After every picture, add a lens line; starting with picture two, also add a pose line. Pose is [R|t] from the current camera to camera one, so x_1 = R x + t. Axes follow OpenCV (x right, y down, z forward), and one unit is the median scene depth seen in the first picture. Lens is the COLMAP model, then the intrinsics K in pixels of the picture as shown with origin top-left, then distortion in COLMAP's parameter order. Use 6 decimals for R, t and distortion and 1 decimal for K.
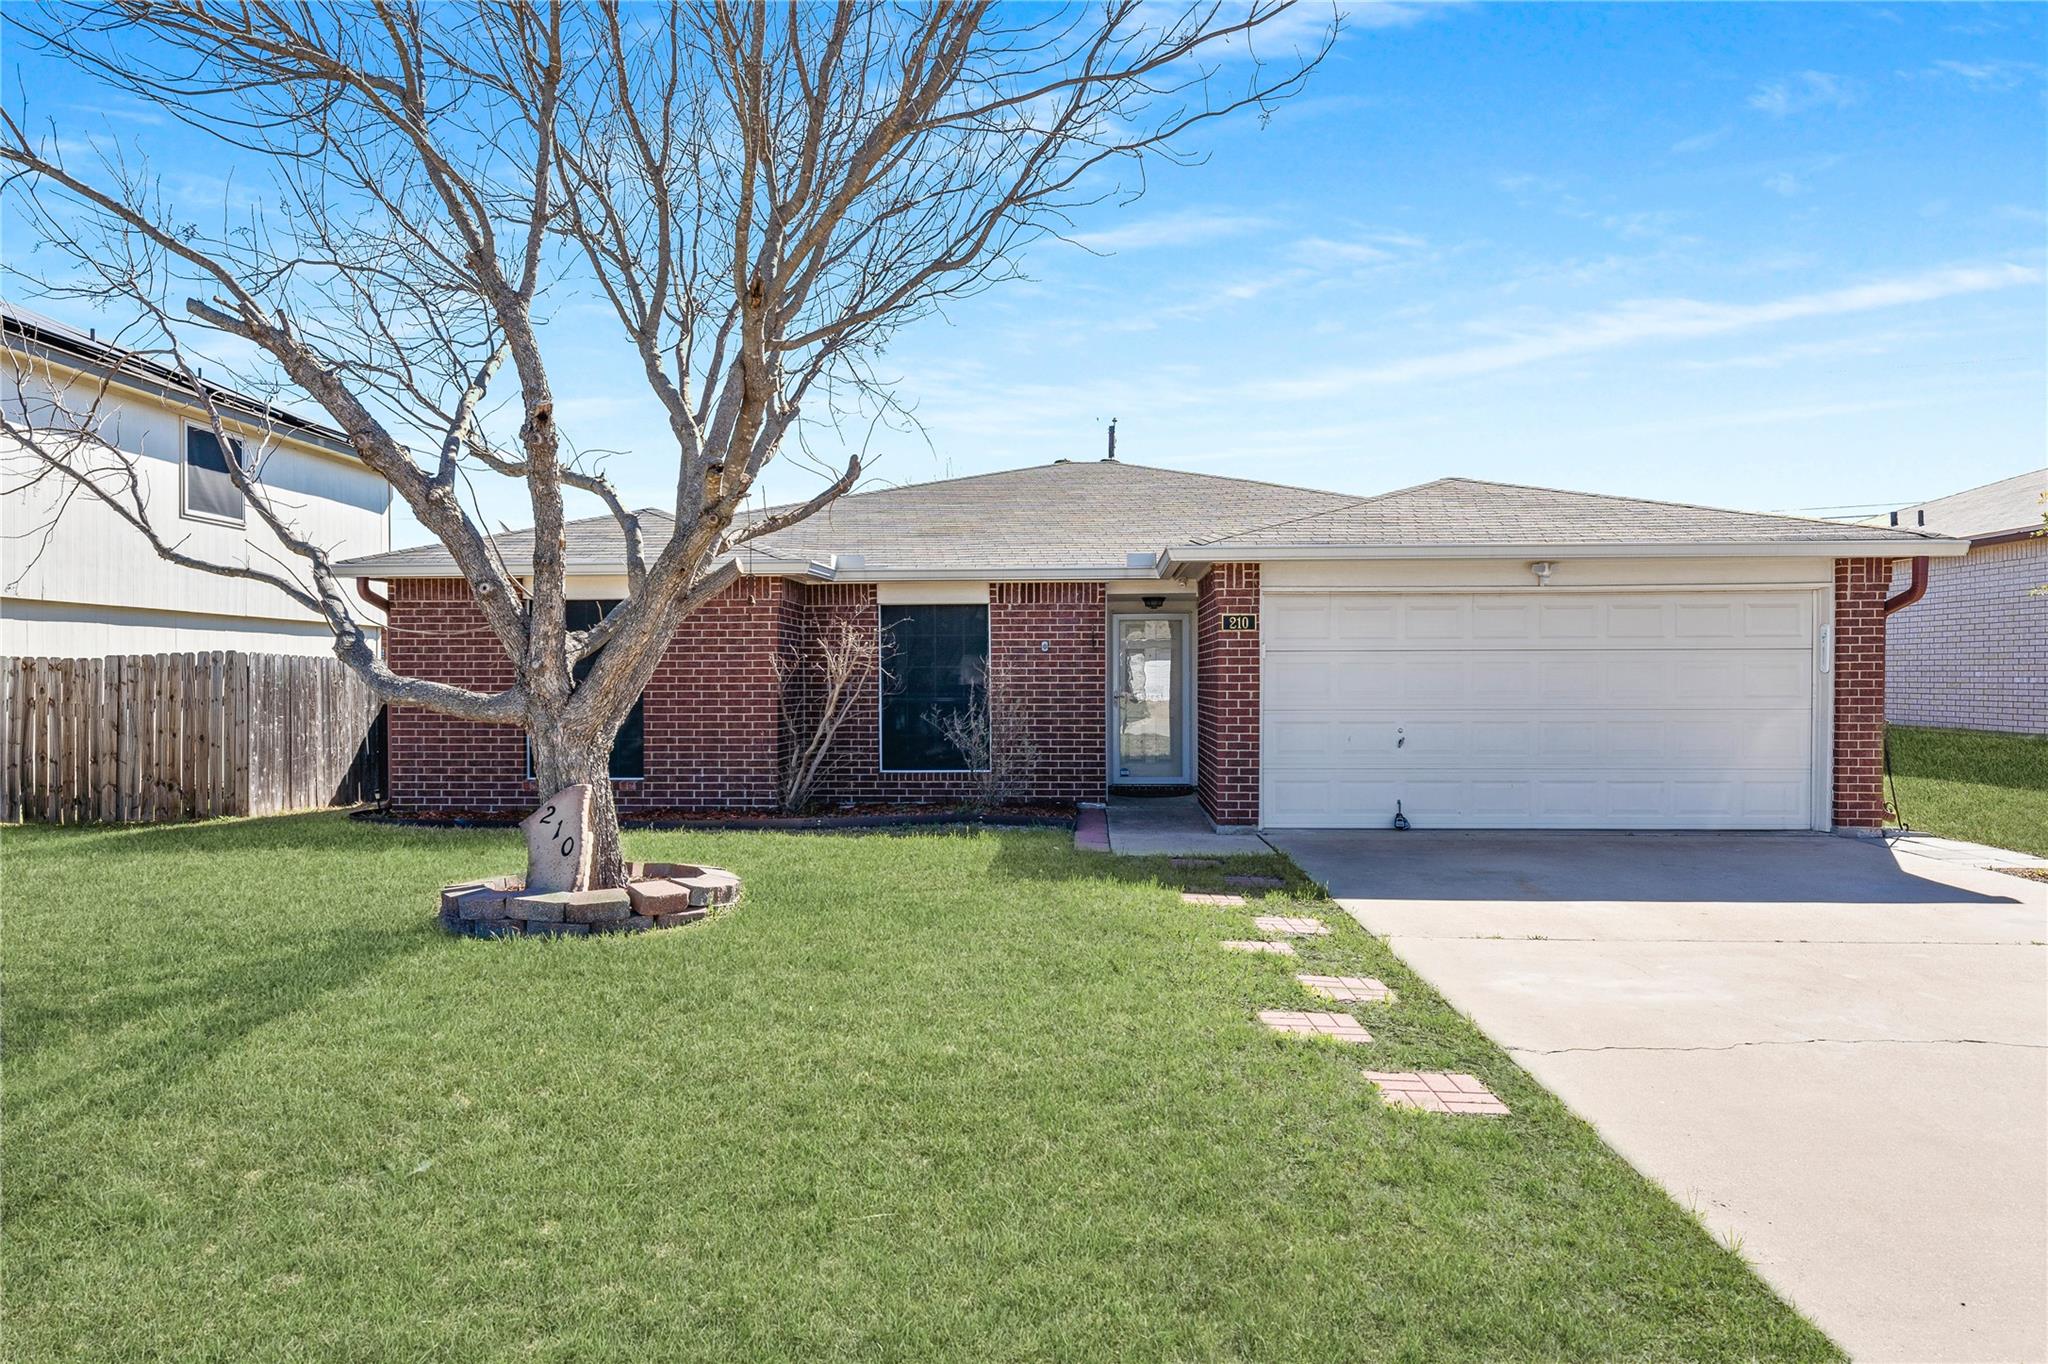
lens RADIAL K [[1217.0, 0, 1026.0], [0, 1217.0, 681.8], [0, 0, 1]] dist [0.004431, 0.000234]
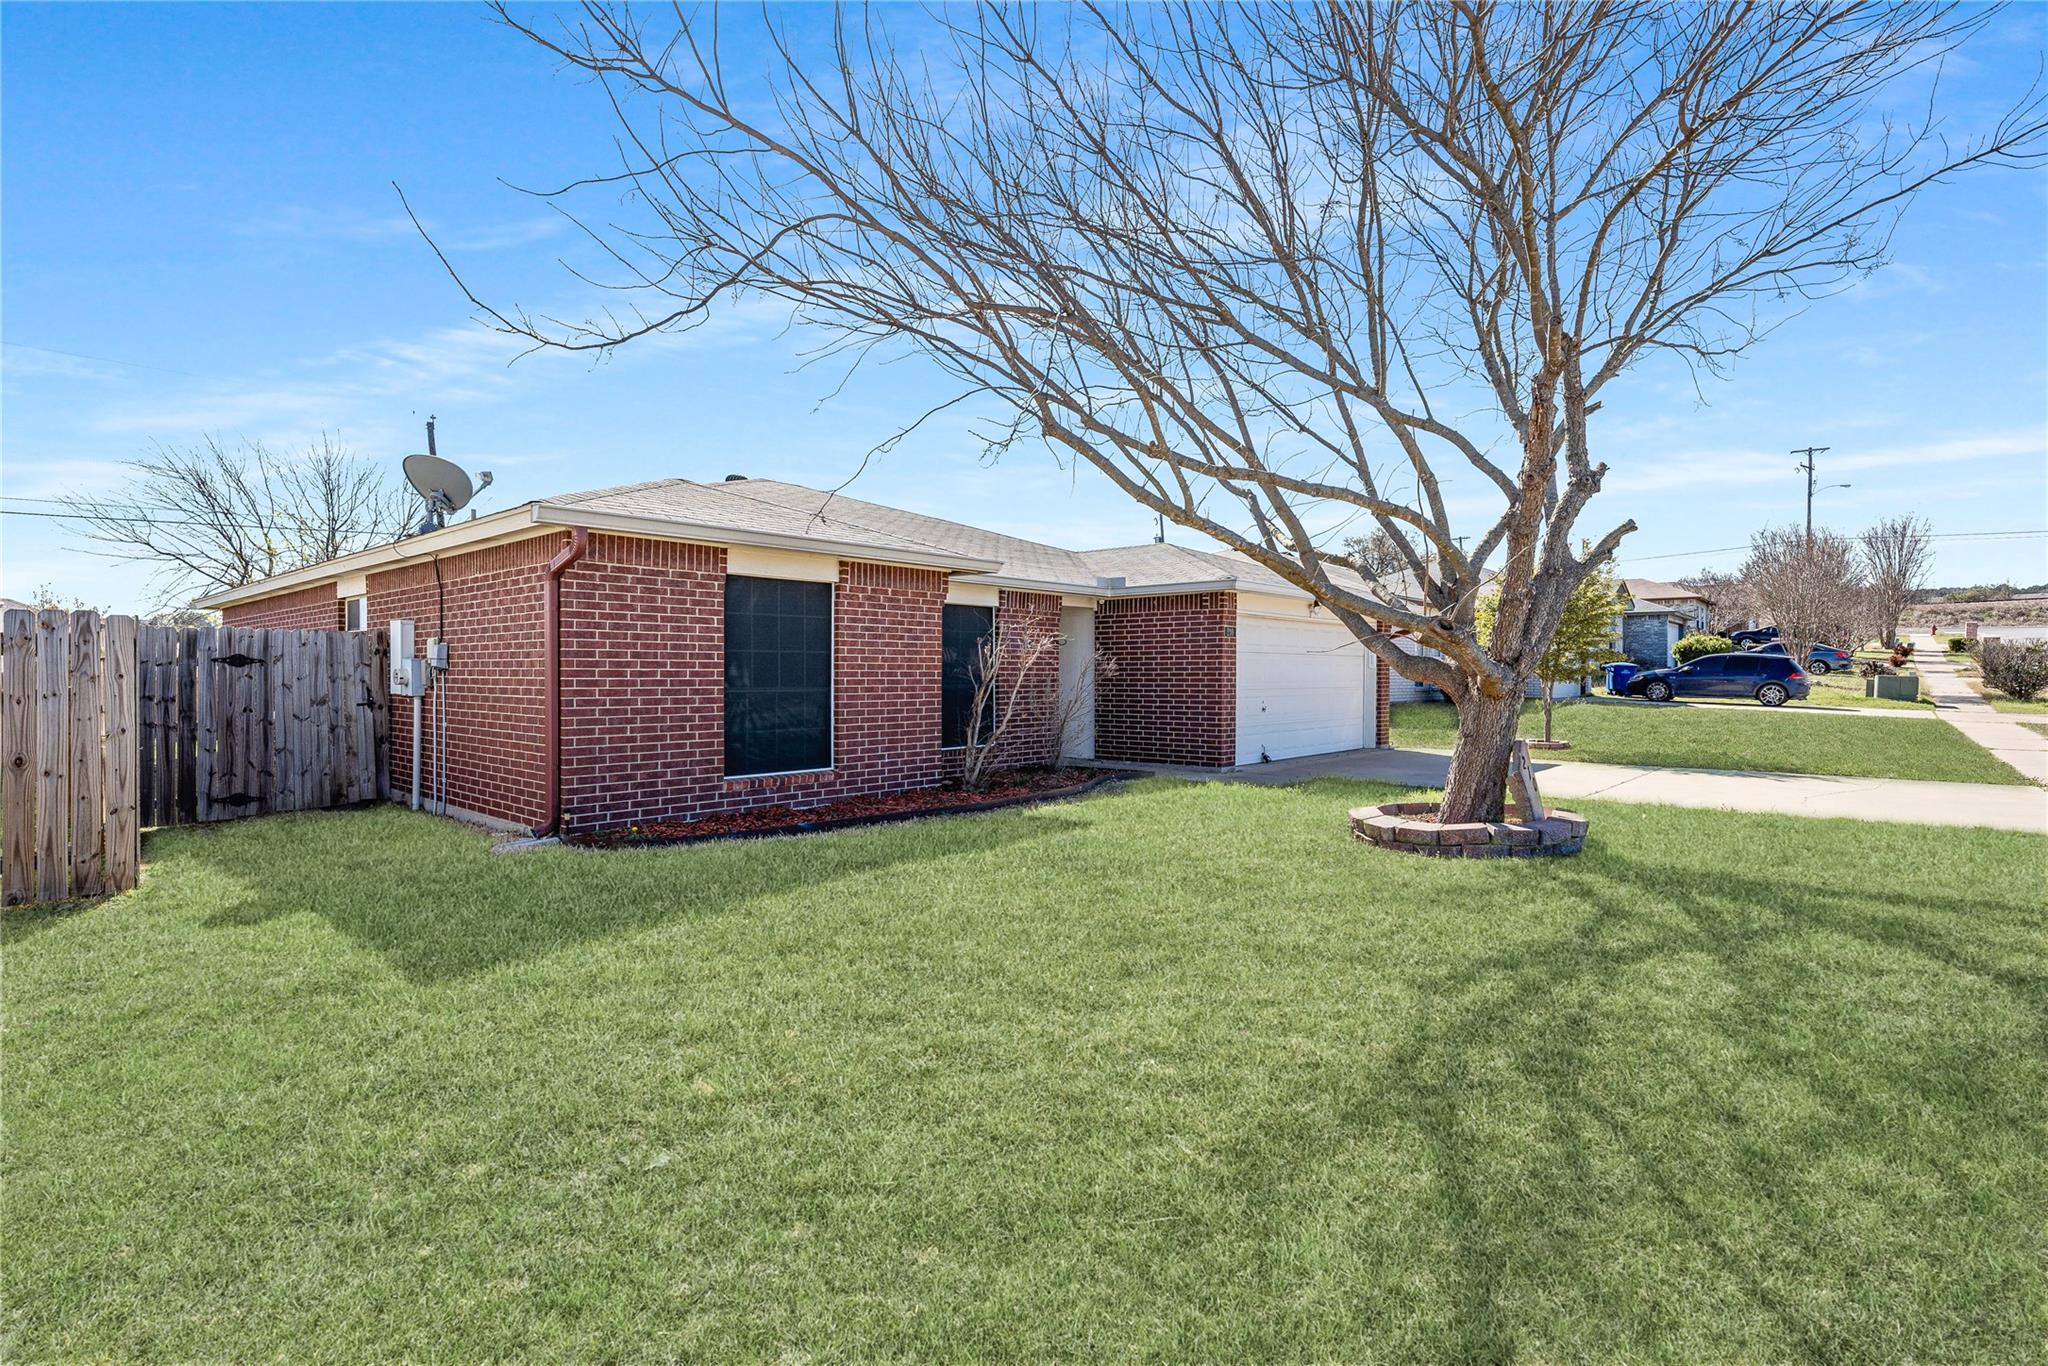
lens RADIAL K [[945.1, 0, 1023.7], [0, 945.1, 682.0], [0, 0, 1]] dist [-0.000587, 0.000022]
pose [[0.634954, -0.003122, 0.772544, -0.796581], [-0.000973, 0.999988, 0.004841, 0.006964], [-0.772549, -0.003825, 0.634943, 0.404159]]
